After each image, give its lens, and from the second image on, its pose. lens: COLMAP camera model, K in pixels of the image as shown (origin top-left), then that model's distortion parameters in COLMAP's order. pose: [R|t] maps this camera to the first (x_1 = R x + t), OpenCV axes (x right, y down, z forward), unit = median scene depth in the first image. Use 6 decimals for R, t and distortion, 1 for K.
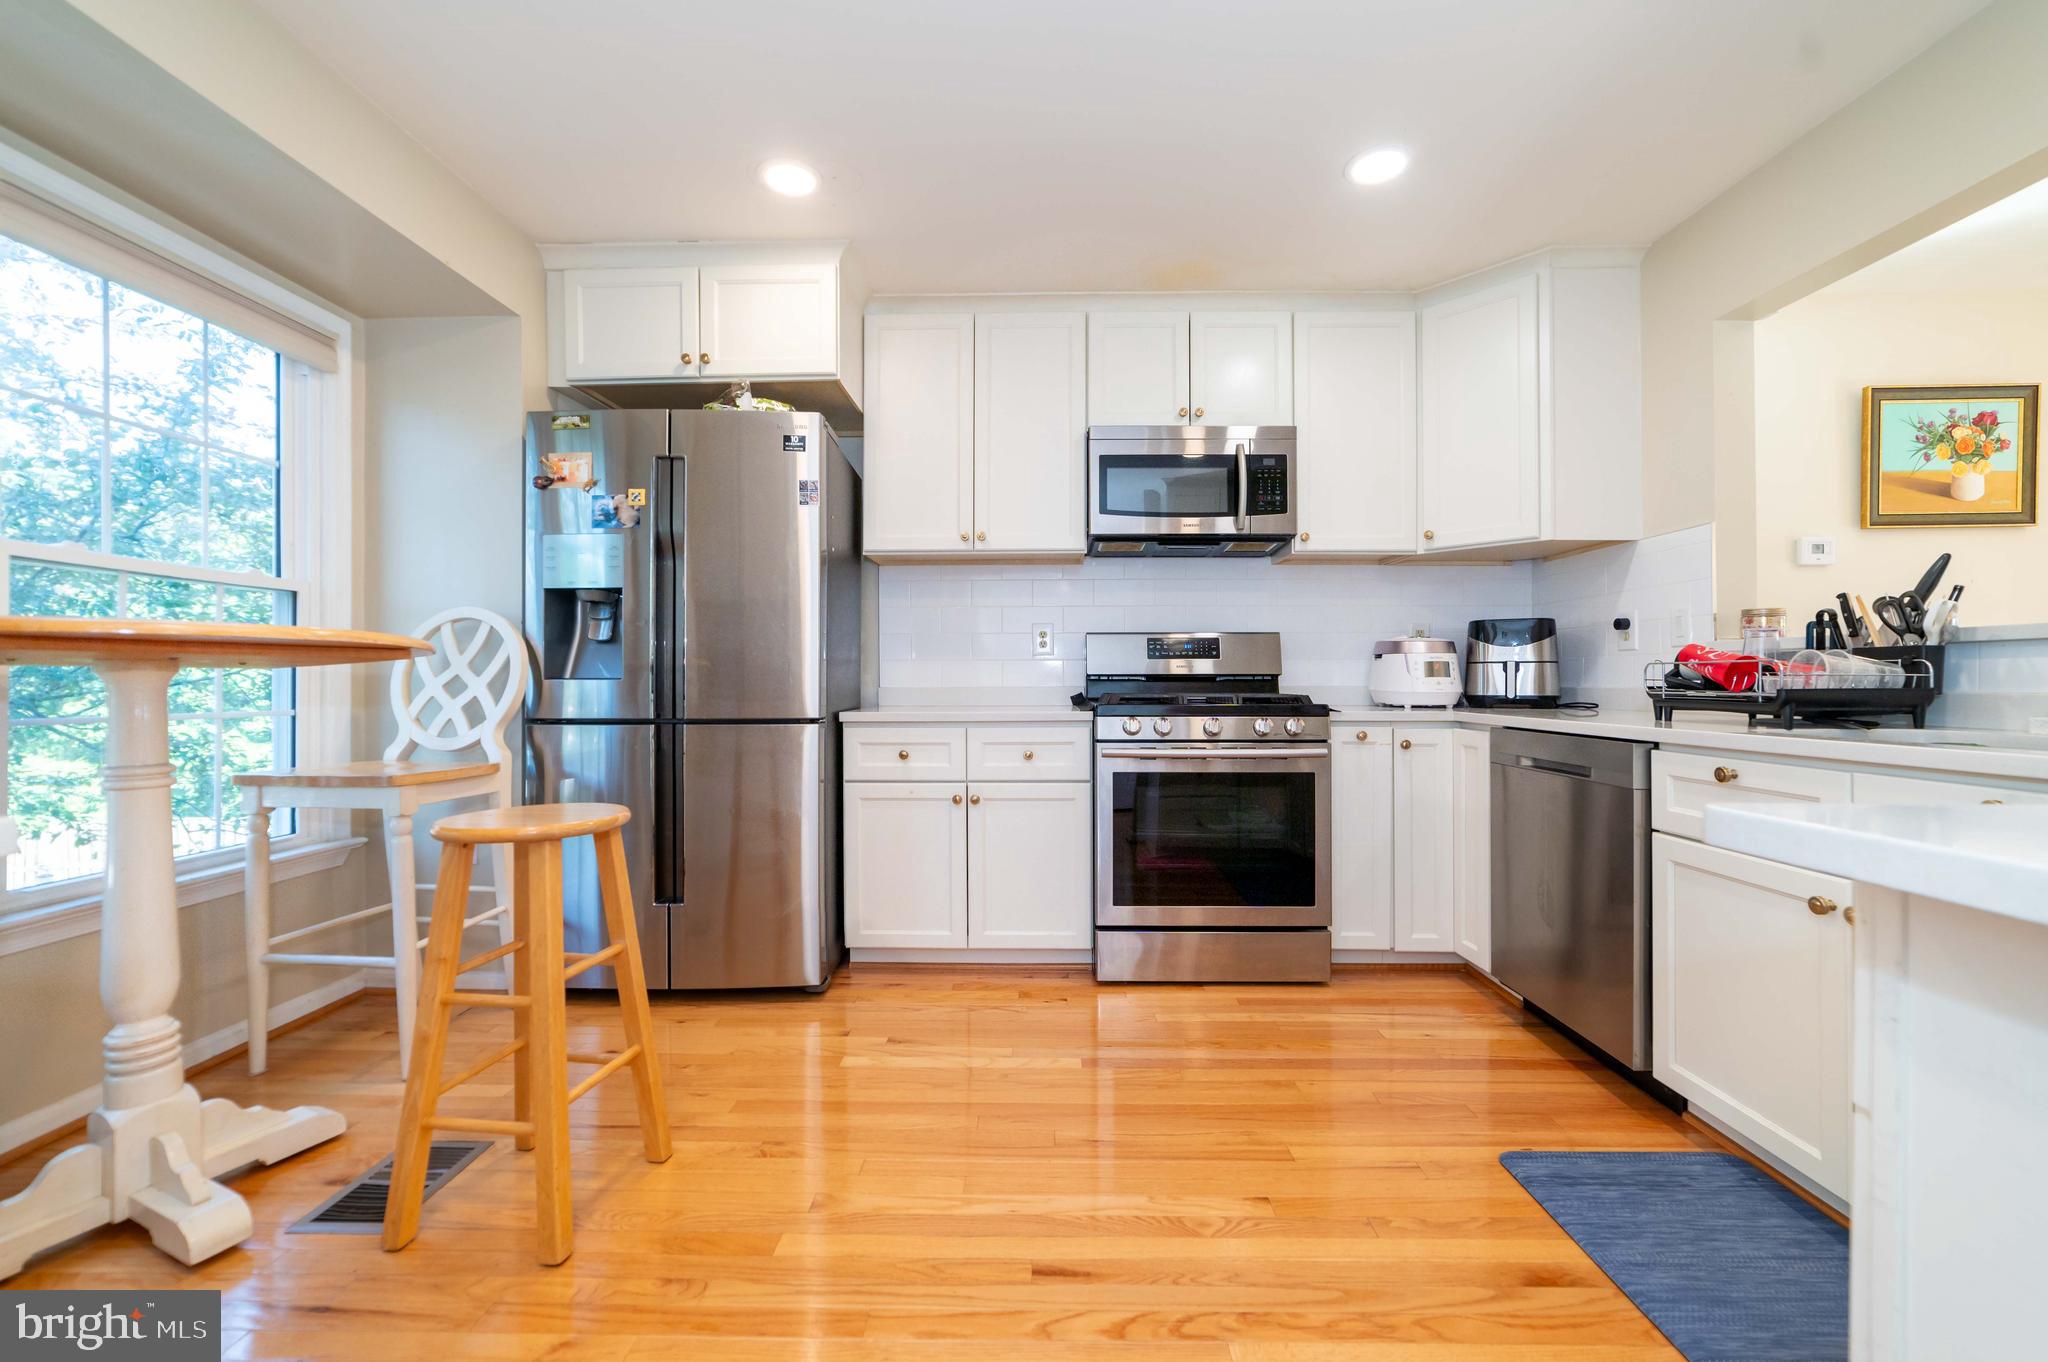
lens RADIAL K [[814.4, 0, 1022.0], [0, 814.4, 681.2], [0, 0, 1]] dist [-0.001339, 0.000440]
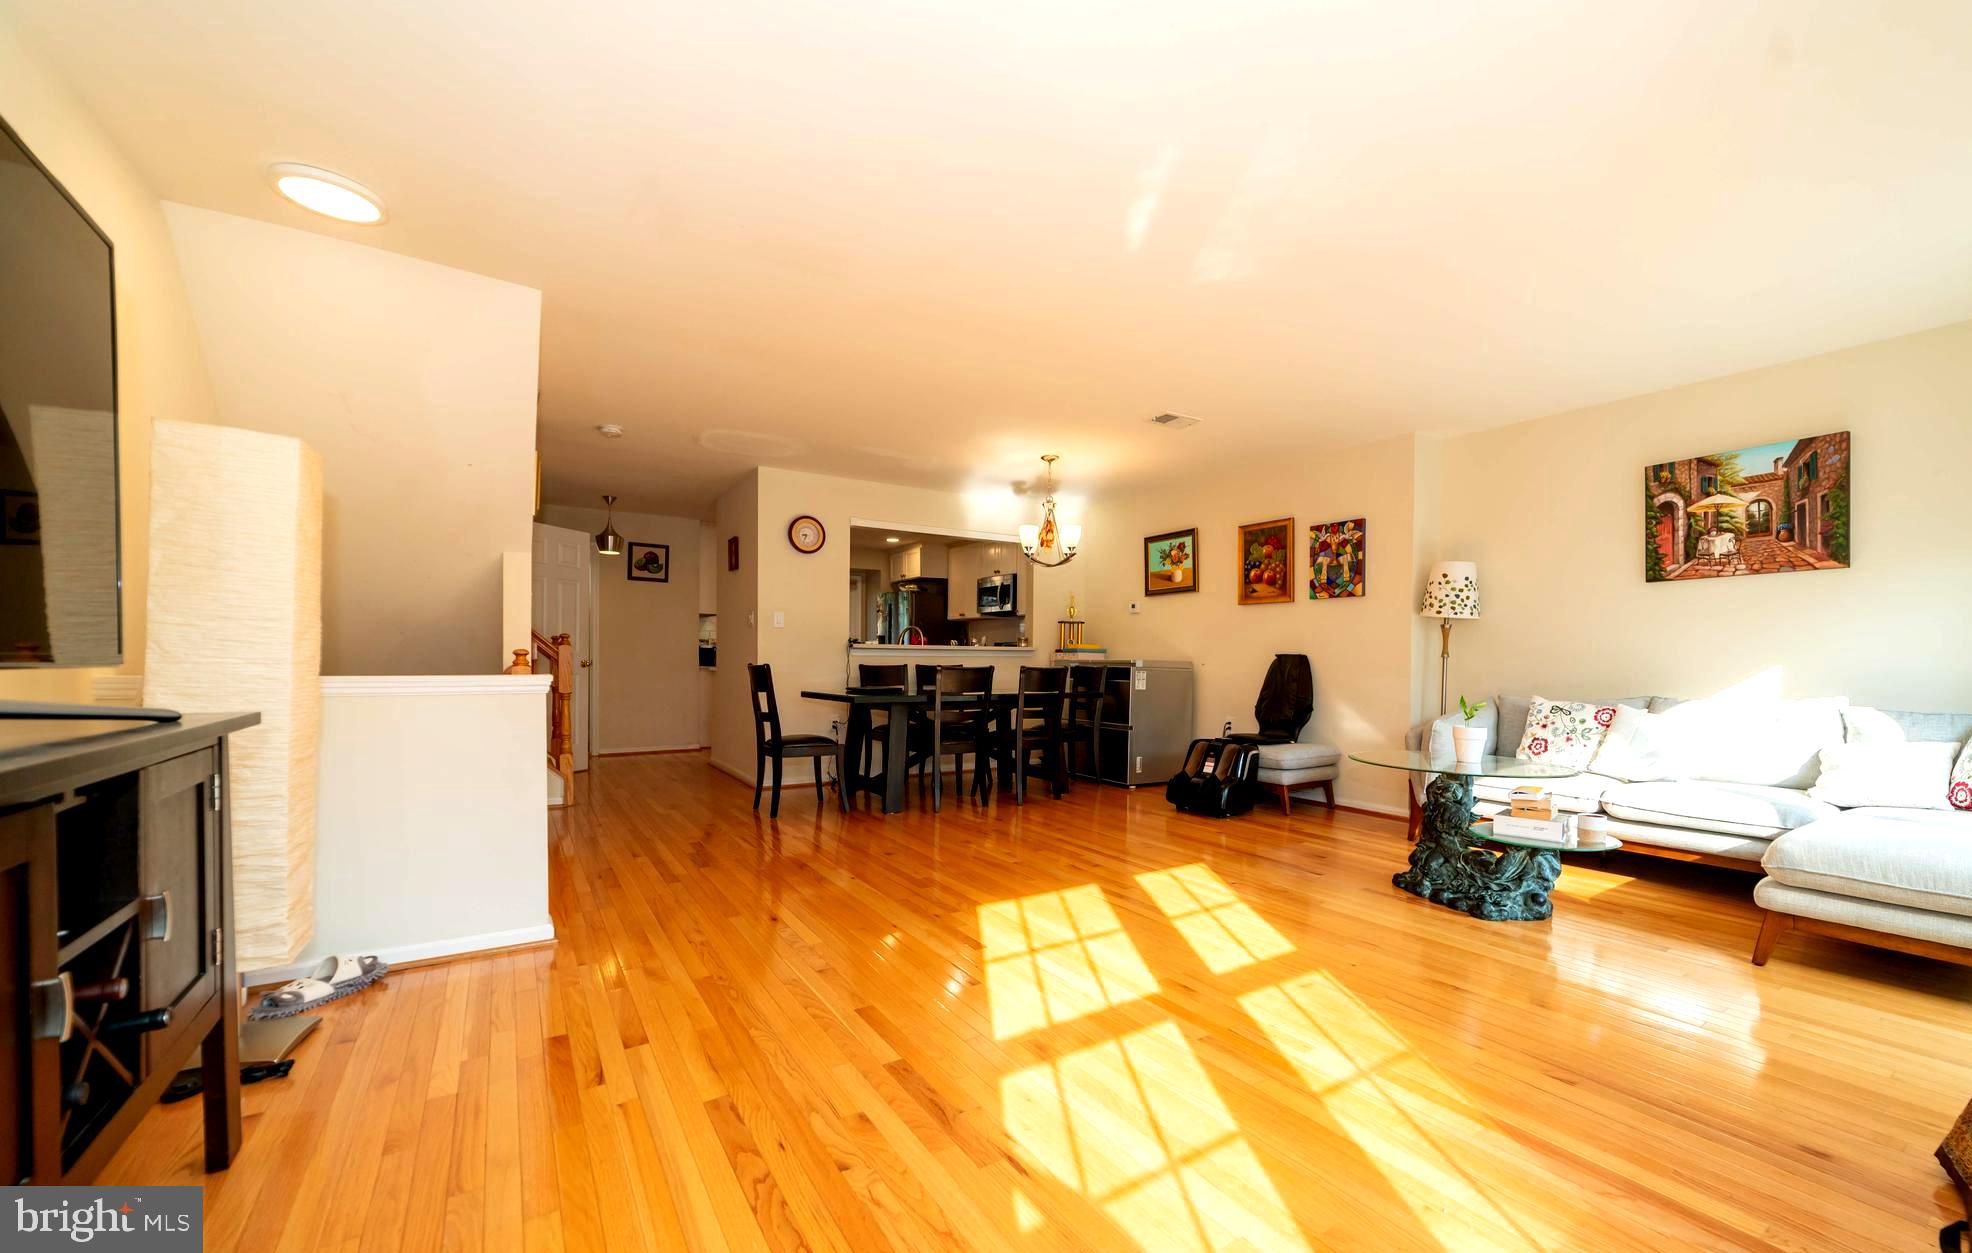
lens RADIAL K [[807.1, 0, 1030.7], [0, 807.1, 676.2], [0, 0, 1]] dist [0.004679, 0.000403]
pose [[0.566815, 0.025453, -0.823452, 2.795944], [-0.012385, 0.999673, 0.022375, -0.005515], [0.823752, -0.002484, 0.566945, -0.610592]]
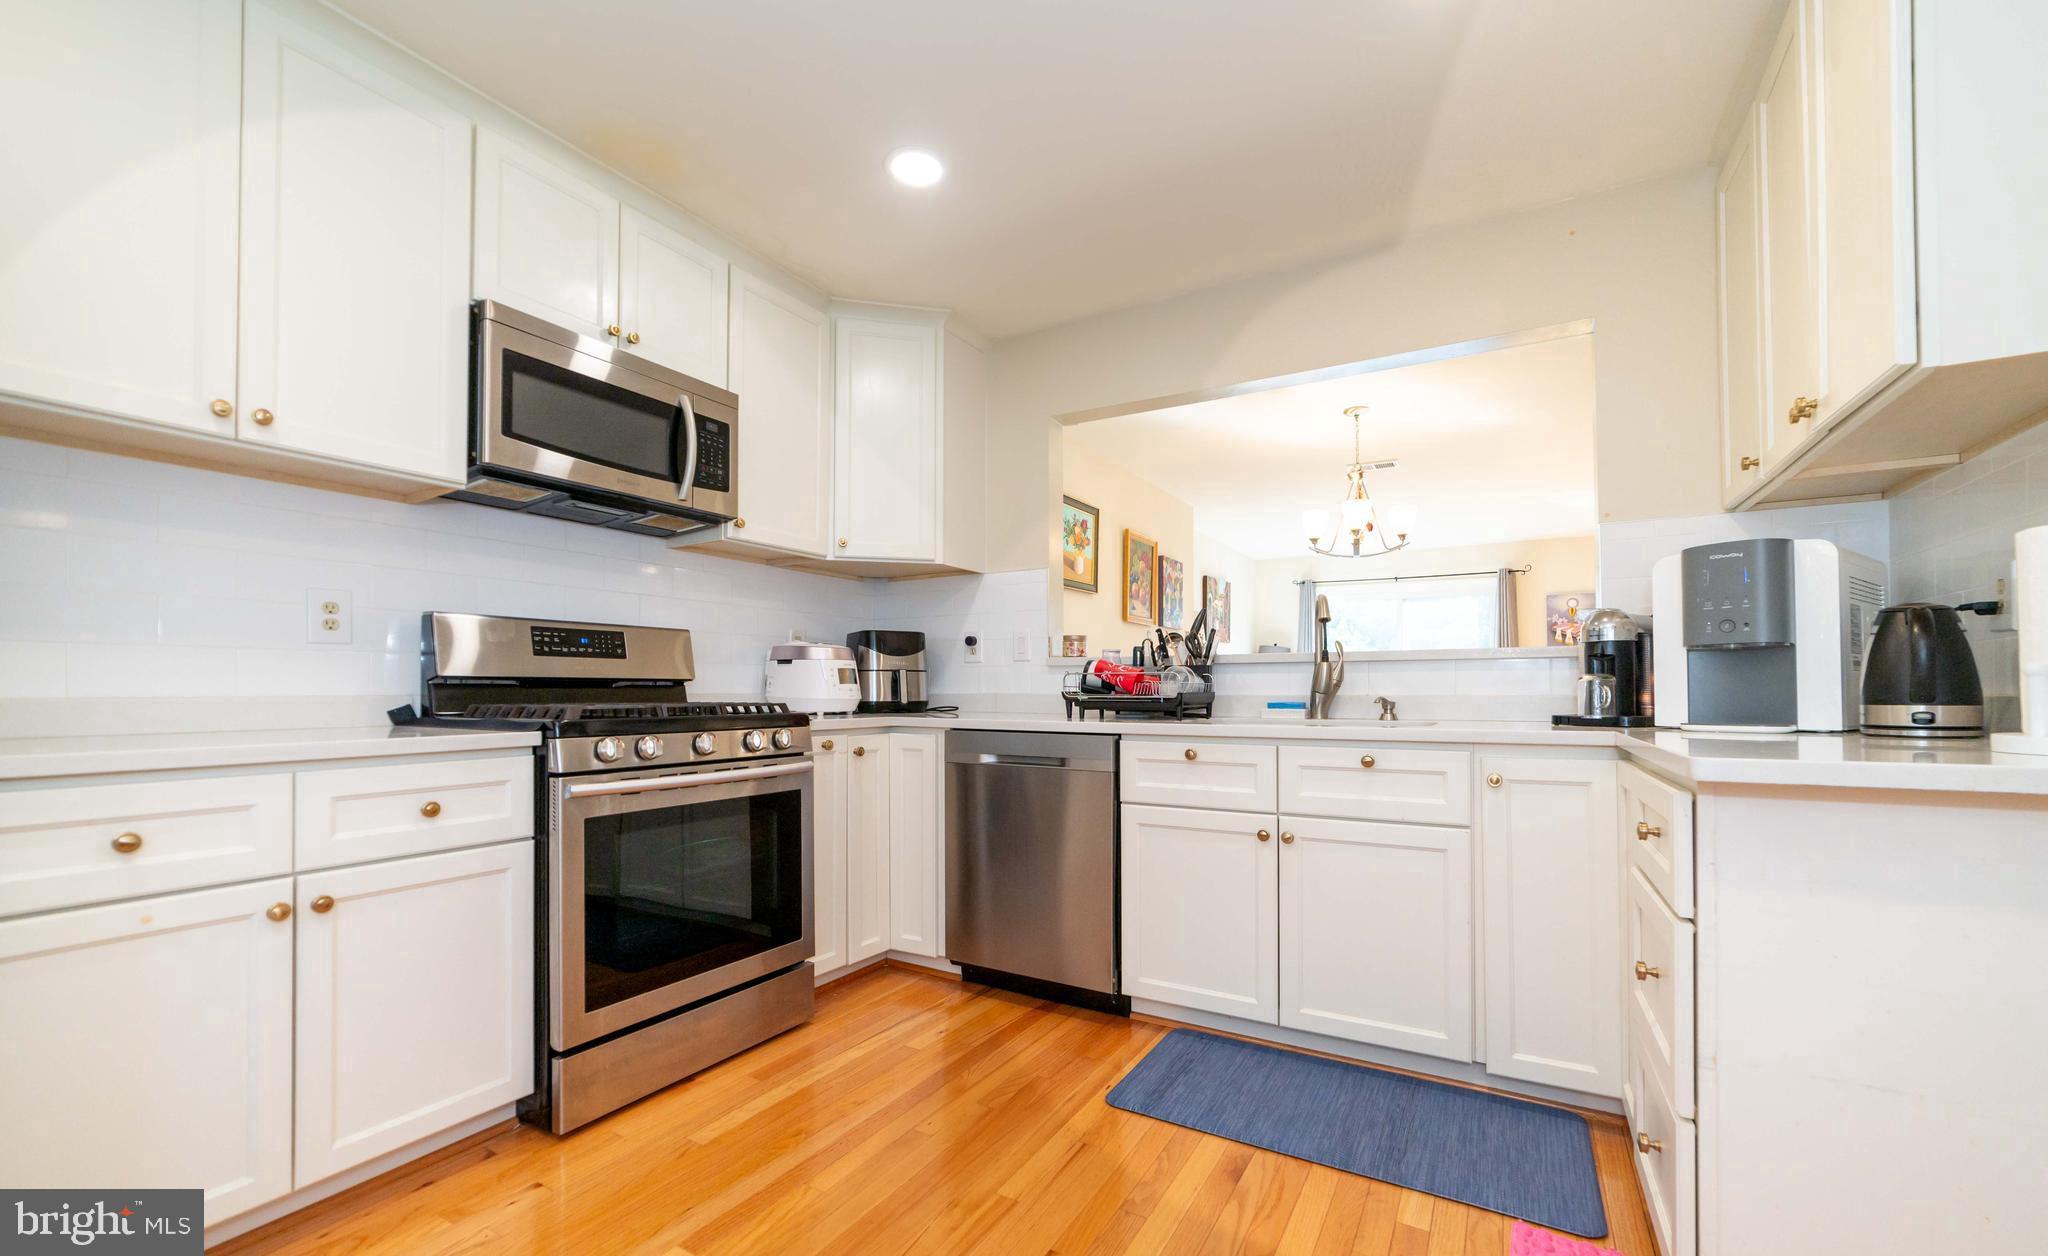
lens RADIAL K [[838.1, 0, 1013.0], [0, 838.1, 678.1], [0, 0, 1]] dist [0.000915, 0.000387]
pose [[0.498662, 0.013748, 0.866688, -0.298045], [0.002531, 0.999847, -0.017317, 0.006241], [-0.866793, 0.010829, 0.498551, 0.307785]]
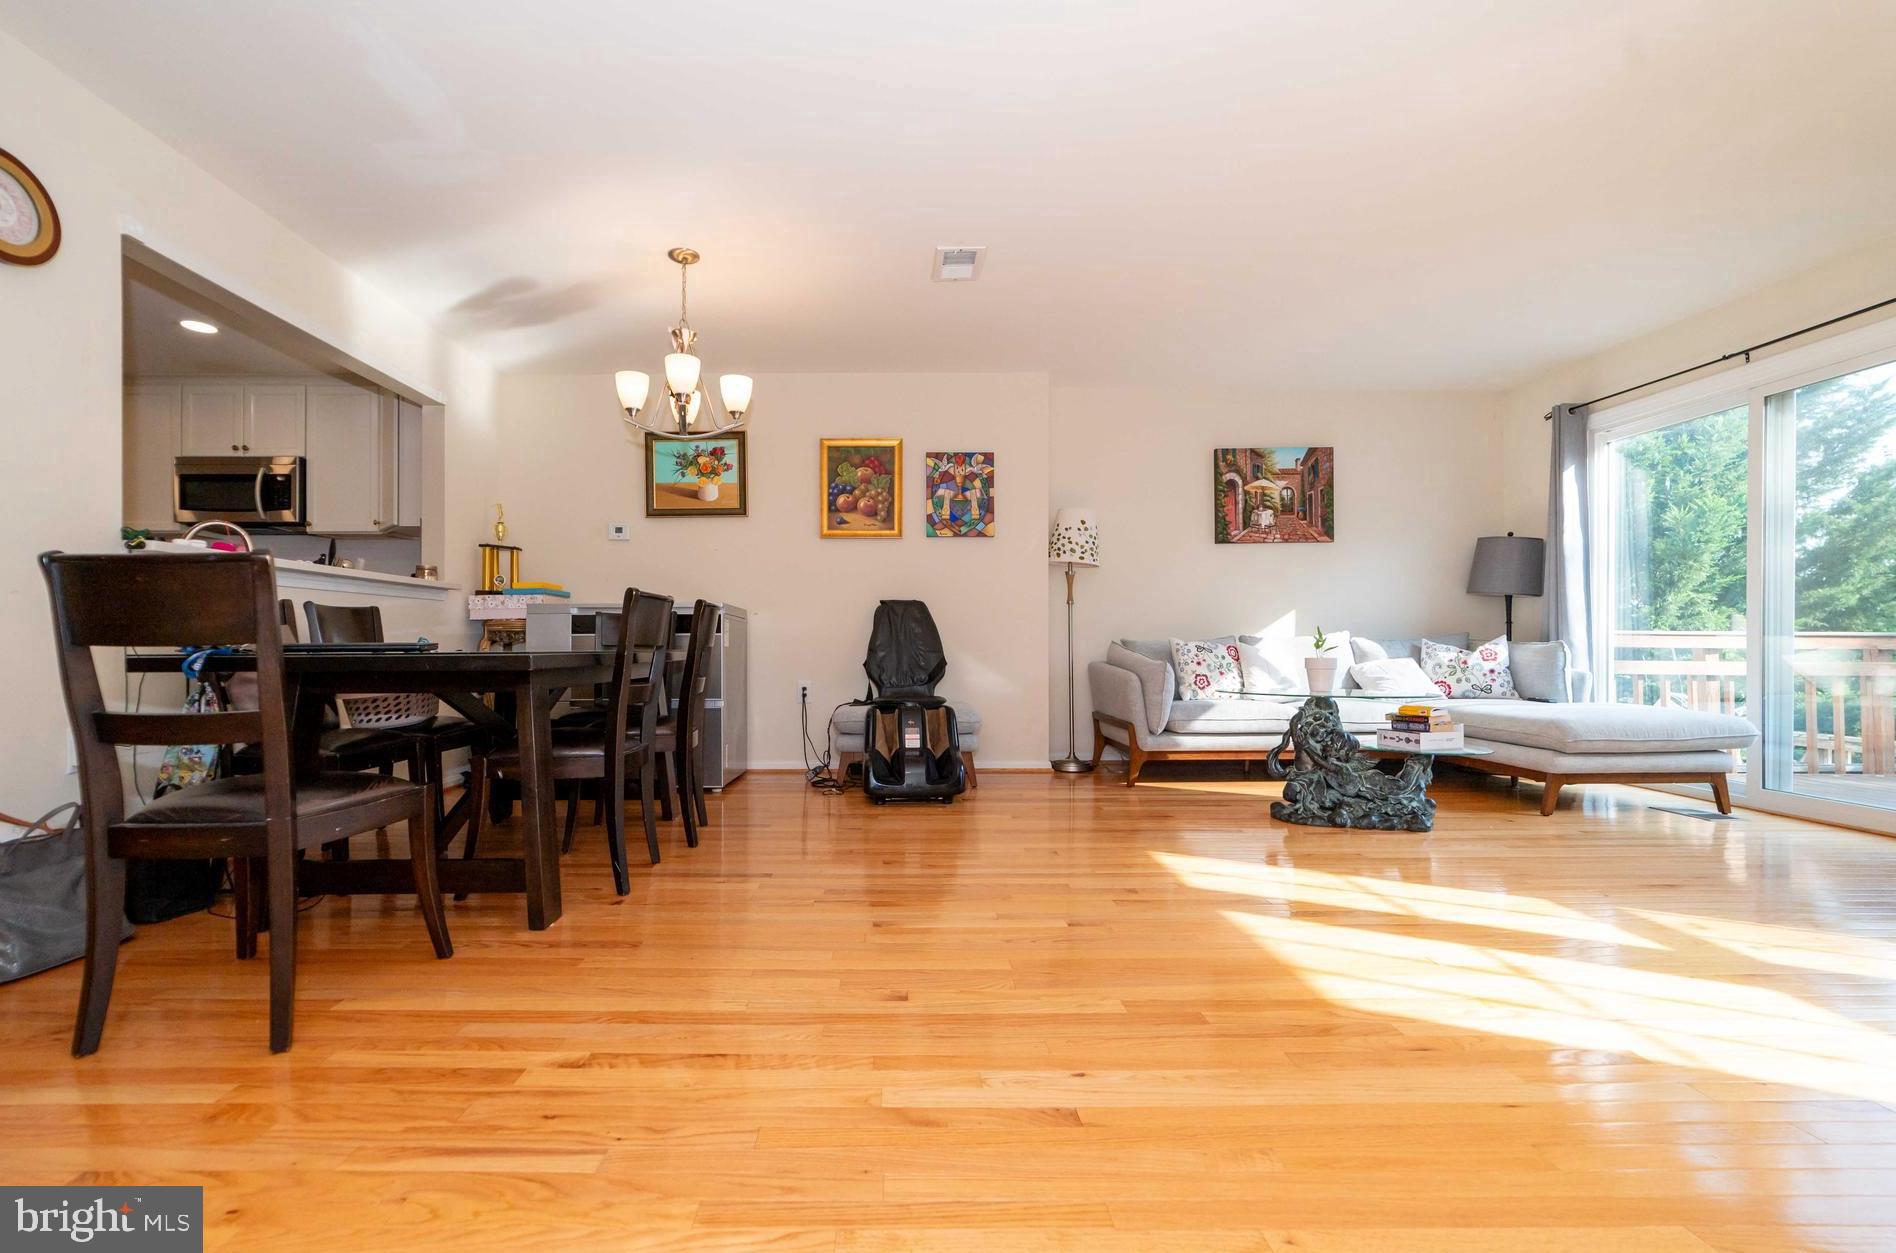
lens RADIAL K [[802.3, 0, 907.4], [0, 802.3, 646.7], [0, 0, 1]] dist [-0.015240, 0.000995]
pose [[0.999876, 0.001347, 0.015708, 1.541659], [-0.001292, 0.999993, -0.003458, 0.076583], [-0.015713, 0.003437, 0.999871, -0.618081]]
